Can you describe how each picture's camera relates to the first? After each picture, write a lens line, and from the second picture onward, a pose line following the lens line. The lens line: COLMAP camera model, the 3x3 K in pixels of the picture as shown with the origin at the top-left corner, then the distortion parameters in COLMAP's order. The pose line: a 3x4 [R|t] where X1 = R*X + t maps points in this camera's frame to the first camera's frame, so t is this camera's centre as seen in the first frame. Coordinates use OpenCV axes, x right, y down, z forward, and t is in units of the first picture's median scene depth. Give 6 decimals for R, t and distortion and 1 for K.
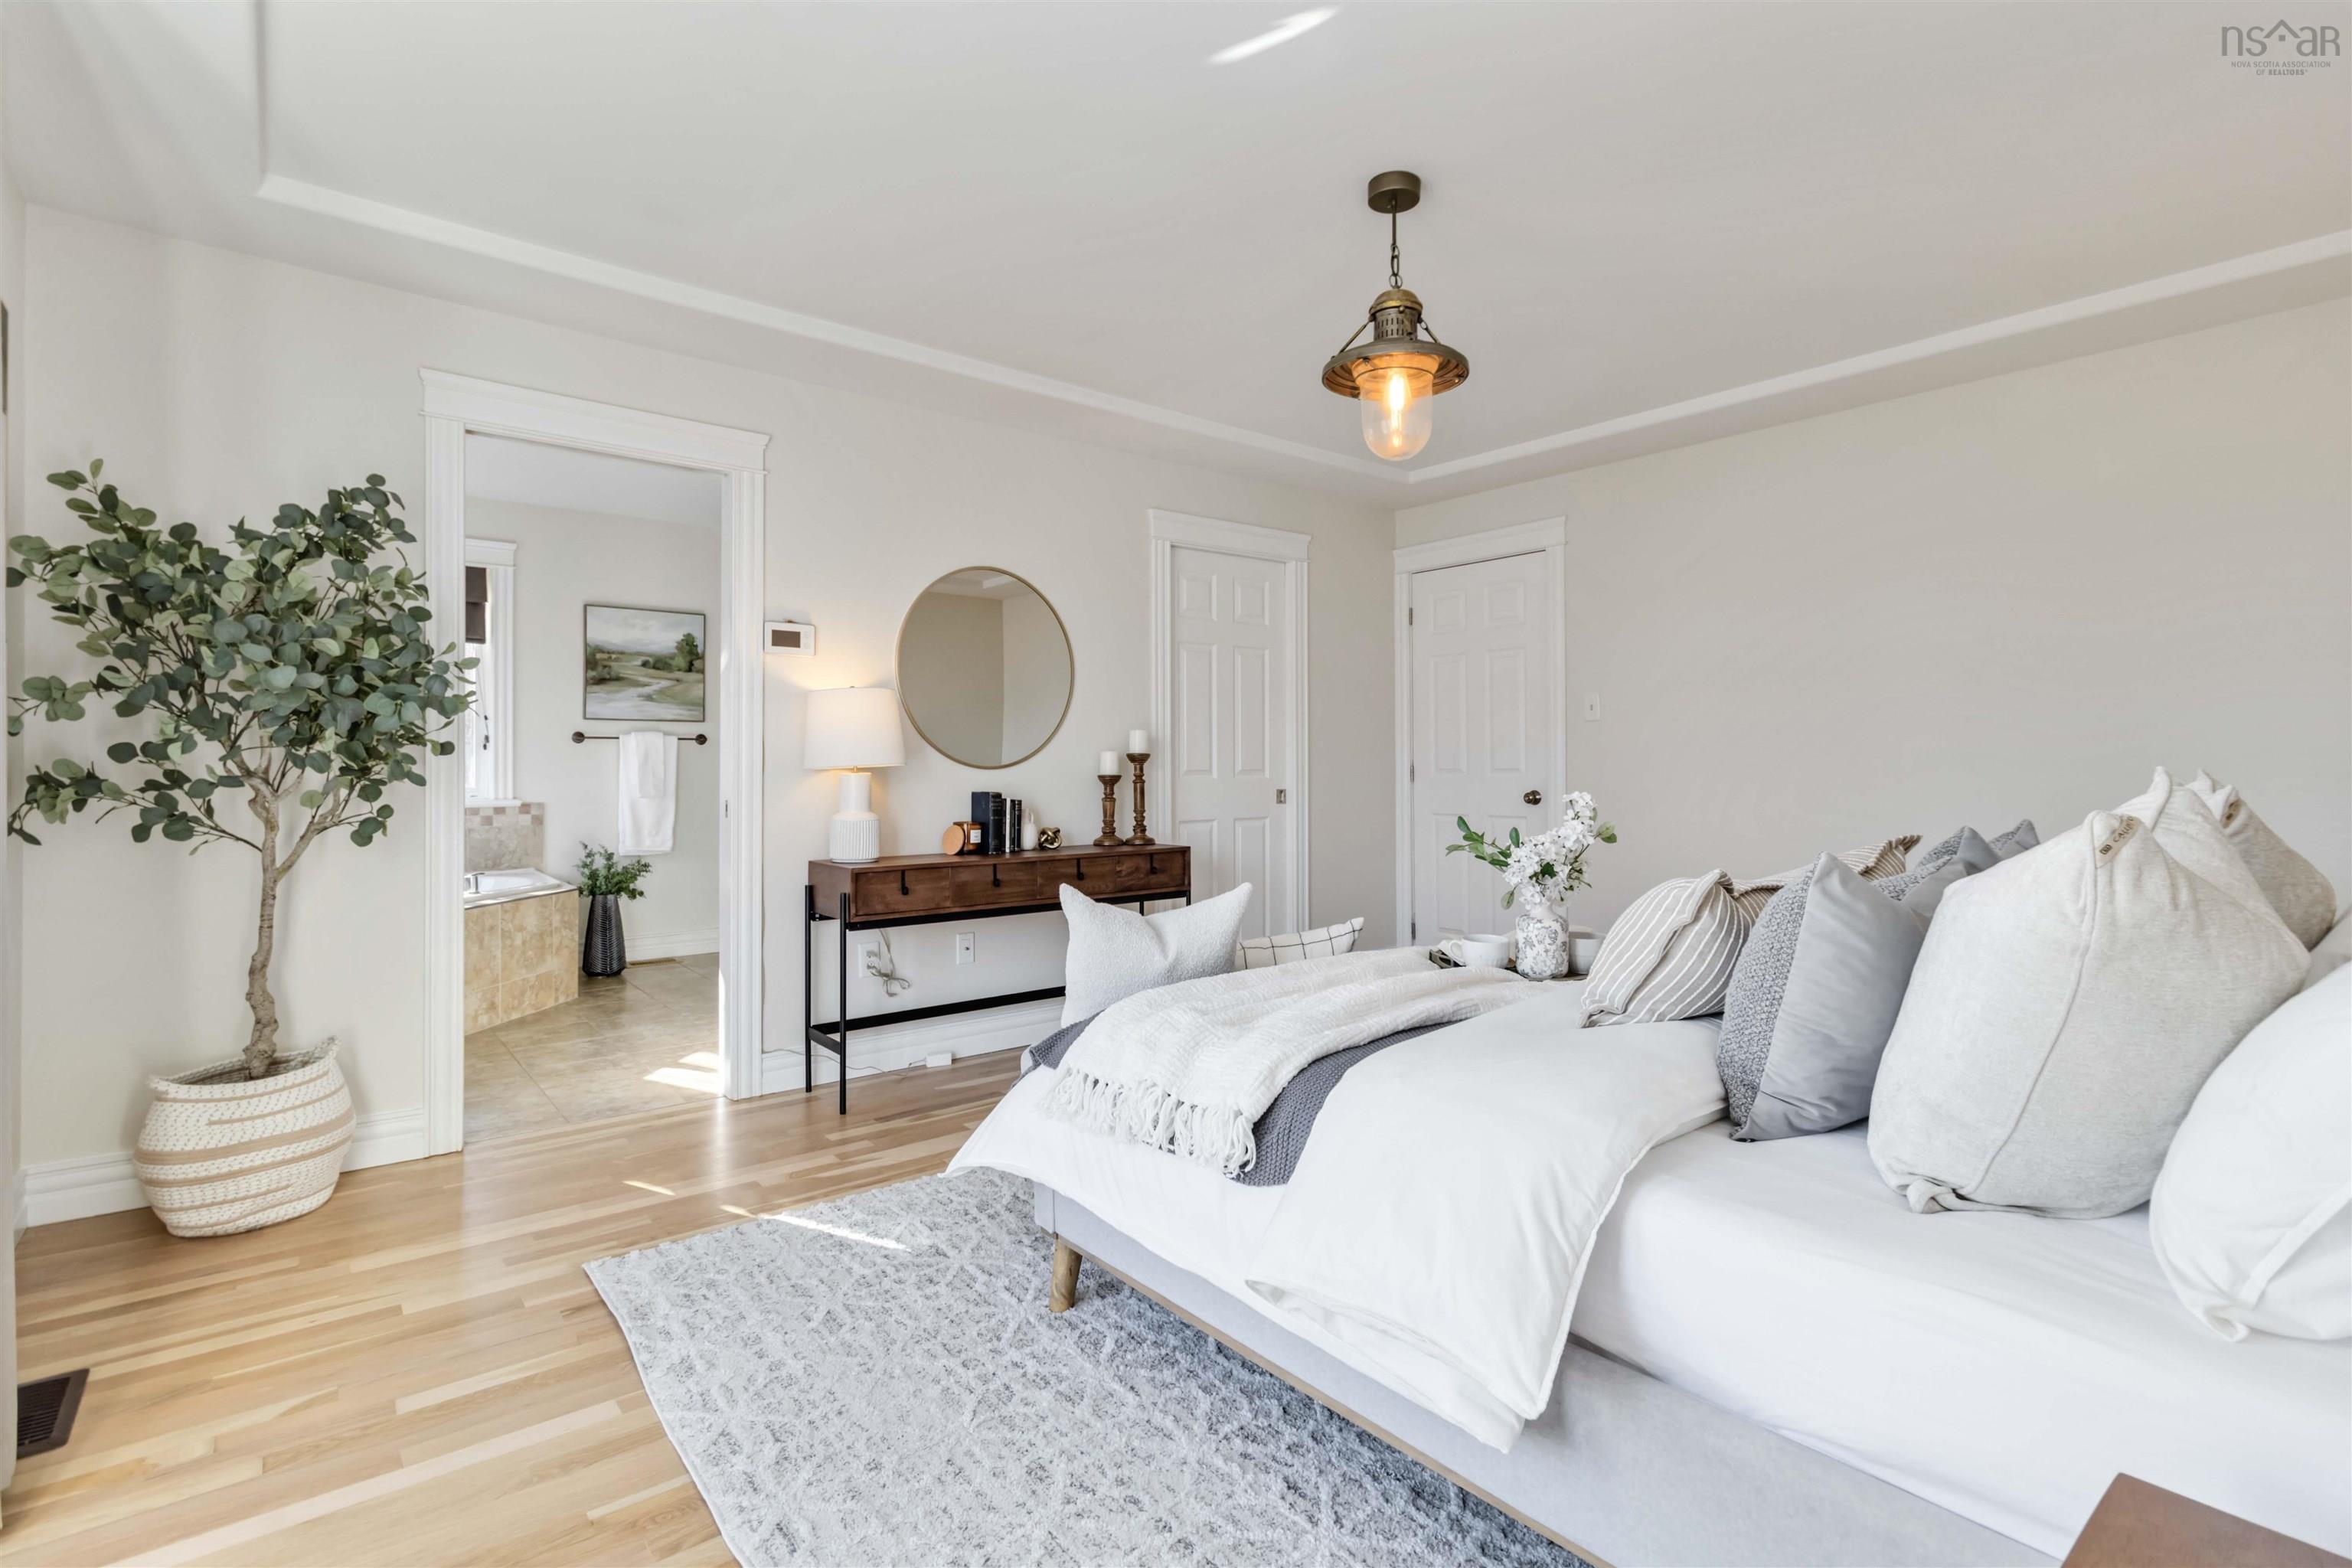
lens RADIAL K [[1104.3, 0, 1171.5], [0, 1104.3, 759.3], [0, 0, 1]] dist [0.003017, 0.000196]
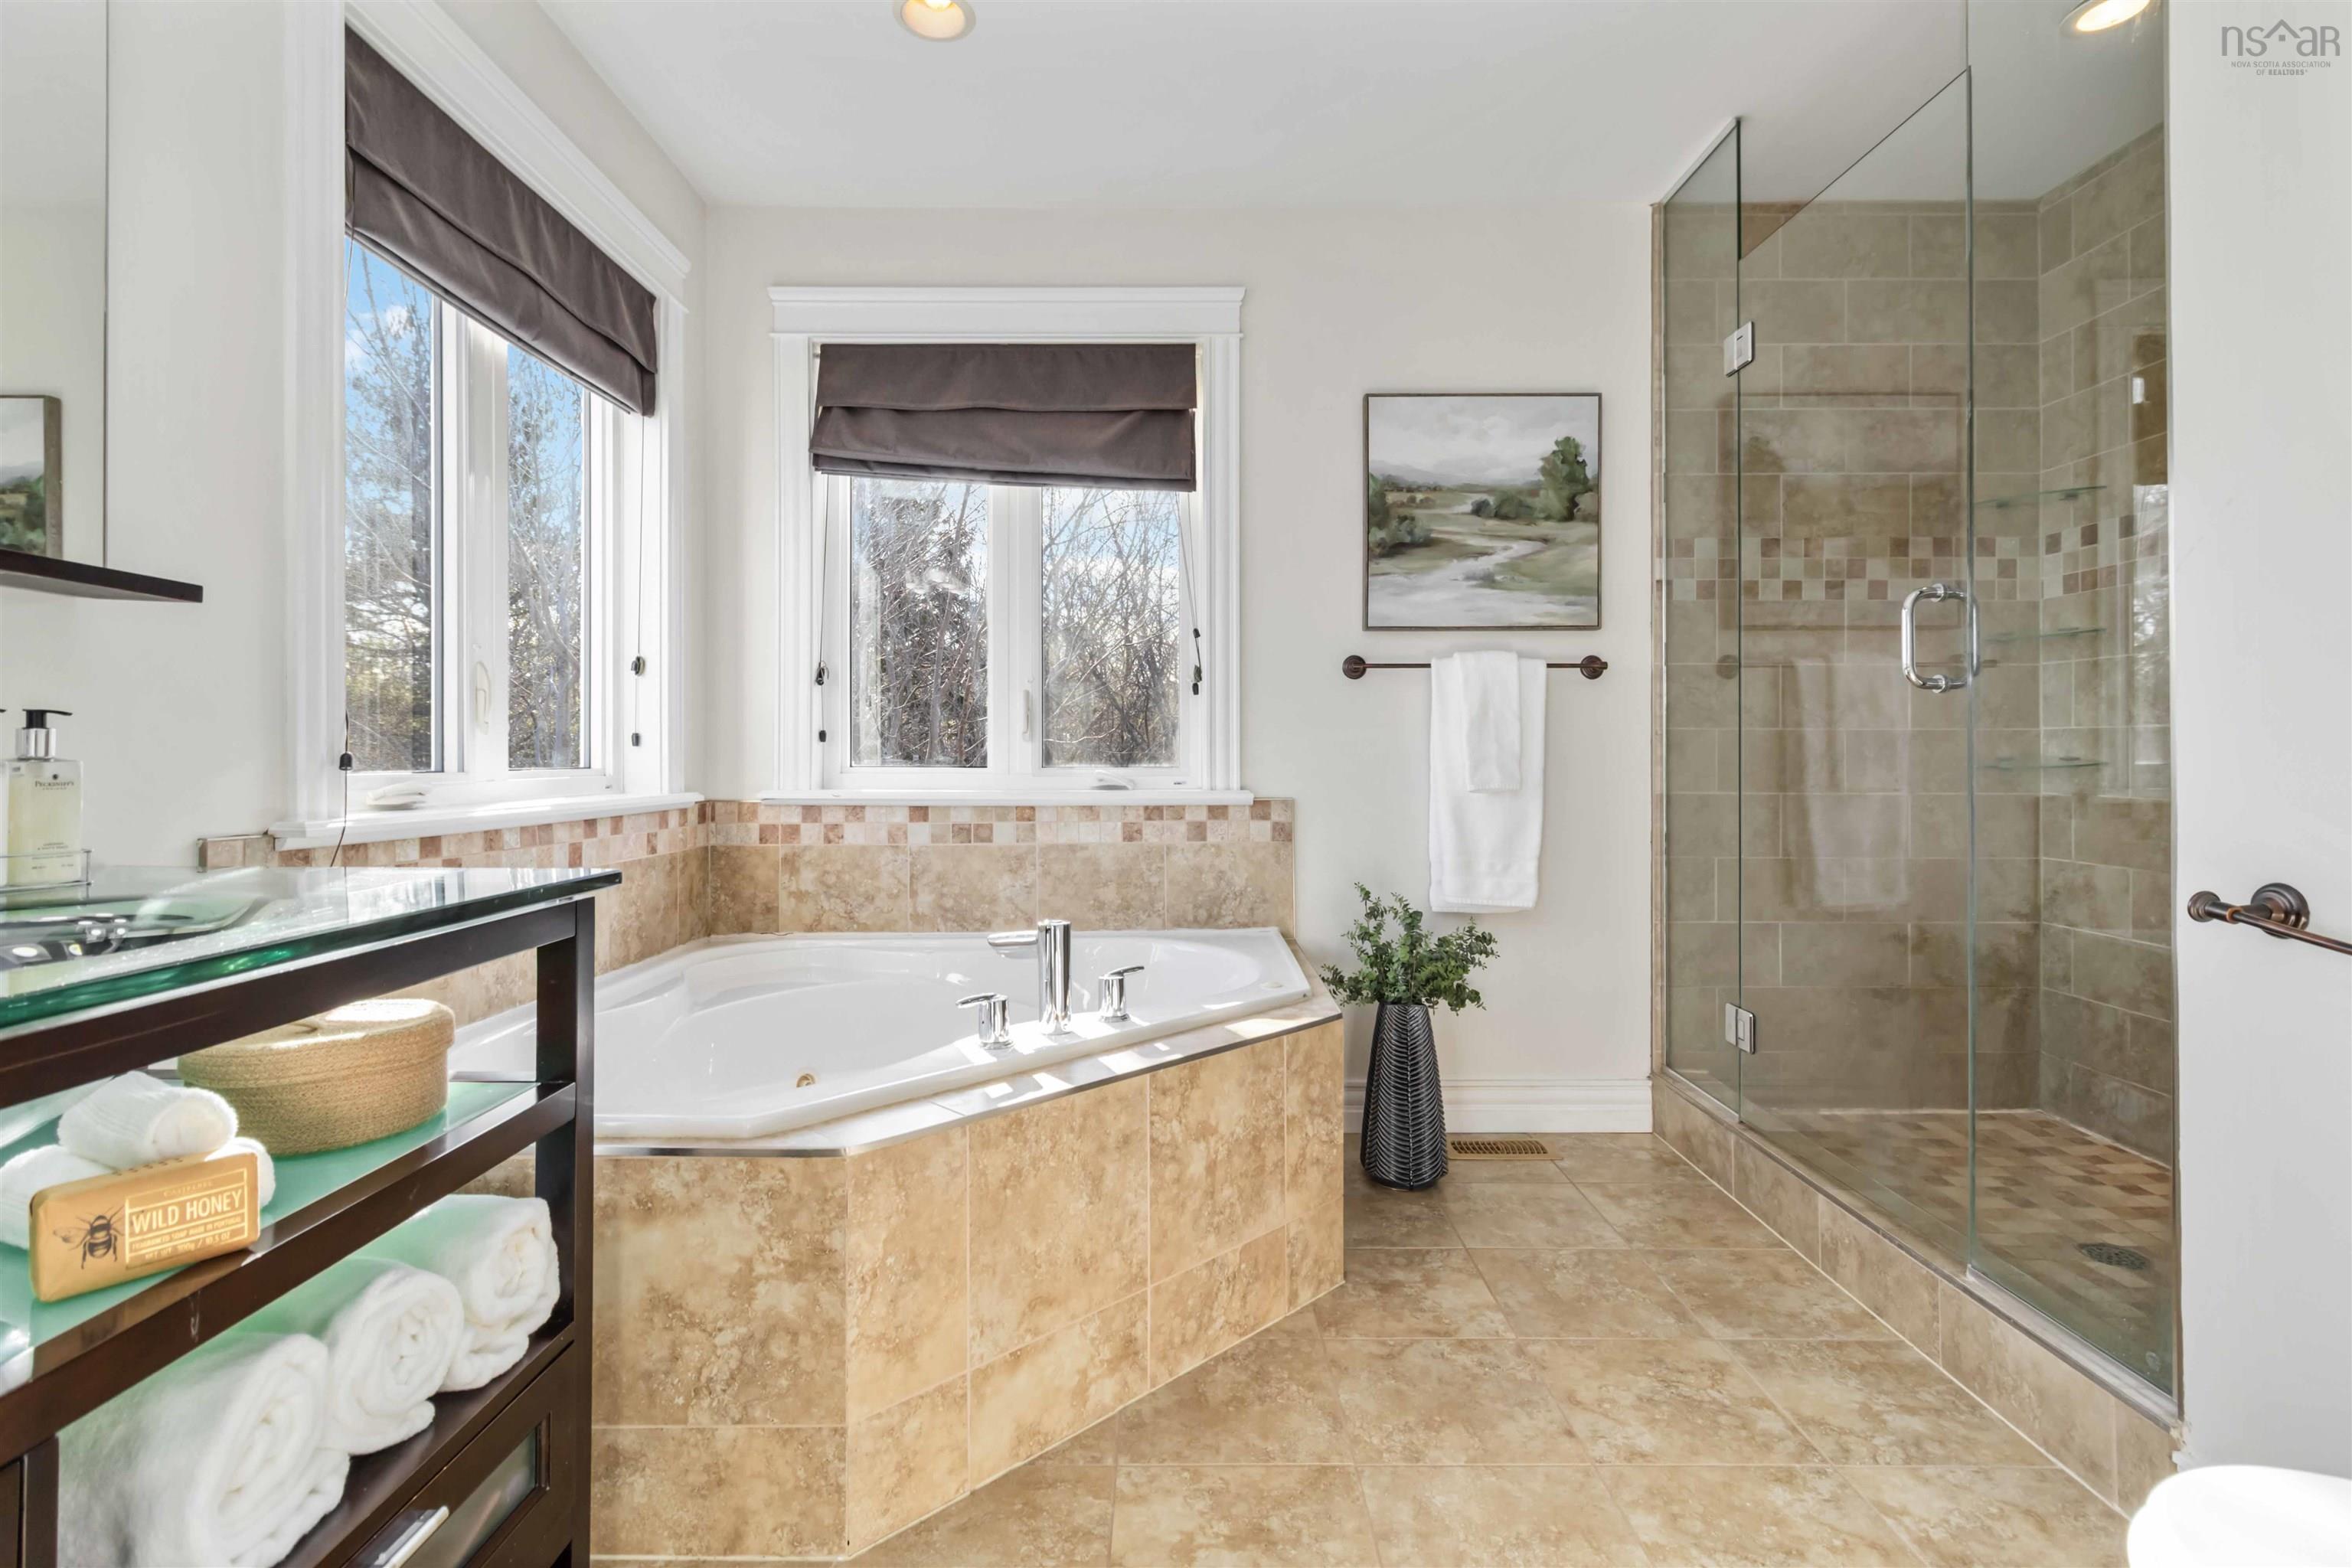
lens RADIAL K [[1104.3, 0, 1173.2], [0, 1104.3, 762.0], [0, 0, 1]] dist [0.003017, 0.000196]
pose [[0.774338, 0.002478, -0.632768, -0.296063], [0.006614, 0.999906, 0.012010, 0.016670], [0.632738, -0.013484, 0.774248, 0.583762]]
